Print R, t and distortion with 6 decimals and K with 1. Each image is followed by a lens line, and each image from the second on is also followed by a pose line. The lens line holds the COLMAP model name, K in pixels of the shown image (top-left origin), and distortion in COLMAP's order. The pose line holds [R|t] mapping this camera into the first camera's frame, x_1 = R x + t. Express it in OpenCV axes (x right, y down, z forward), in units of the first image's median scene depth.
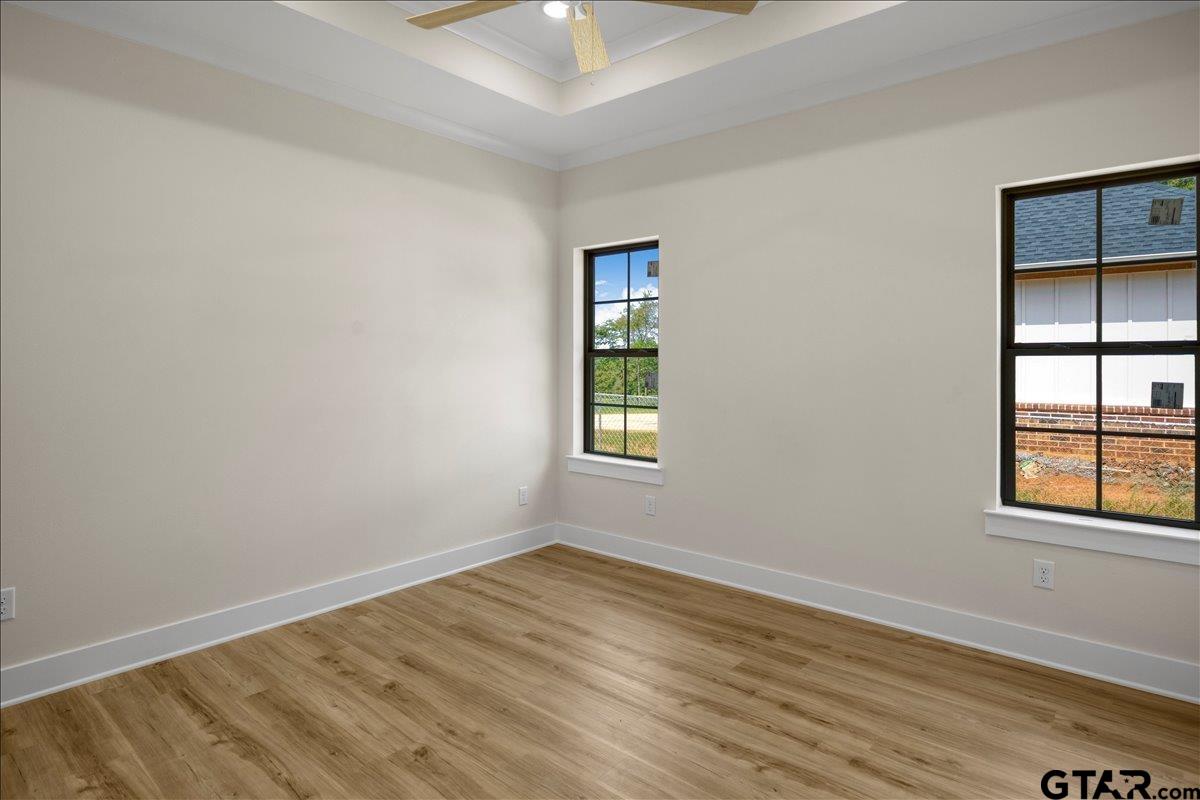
lens RADIAL K [[654.5, 0, 599.3], [0, 654.5, 370.8], [0, 0, 1]] dist [0.025041, 0.000210]
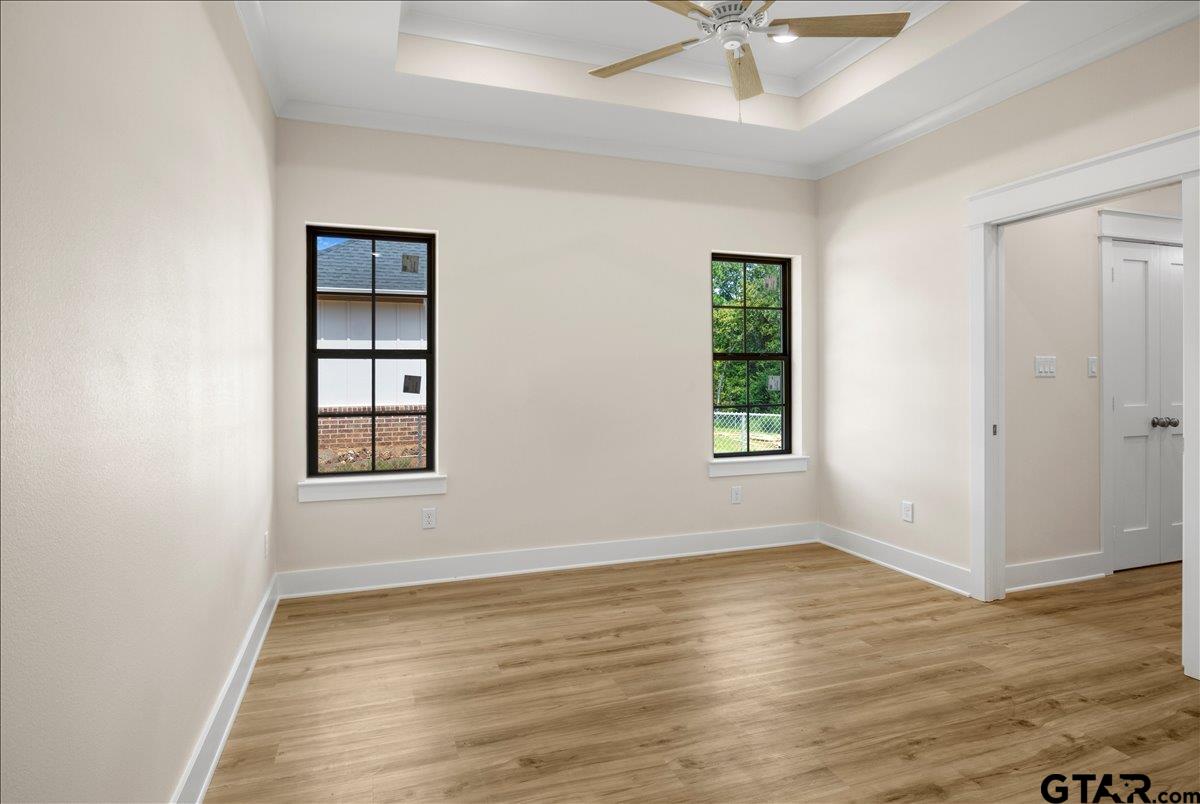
lens RADIAL K [[641.4, 0, 597.3], [0, 641.4, 378.4], [0, 0, 1]] dist [-0.016857, 0.000369]
pose [[0.490815, -0.003538, 0.871257, -0.612694], [0.007593, 0.999971, -0.000217, 0.008056], [-0.871231, 0.006722, 0.490827, 0.351237]]
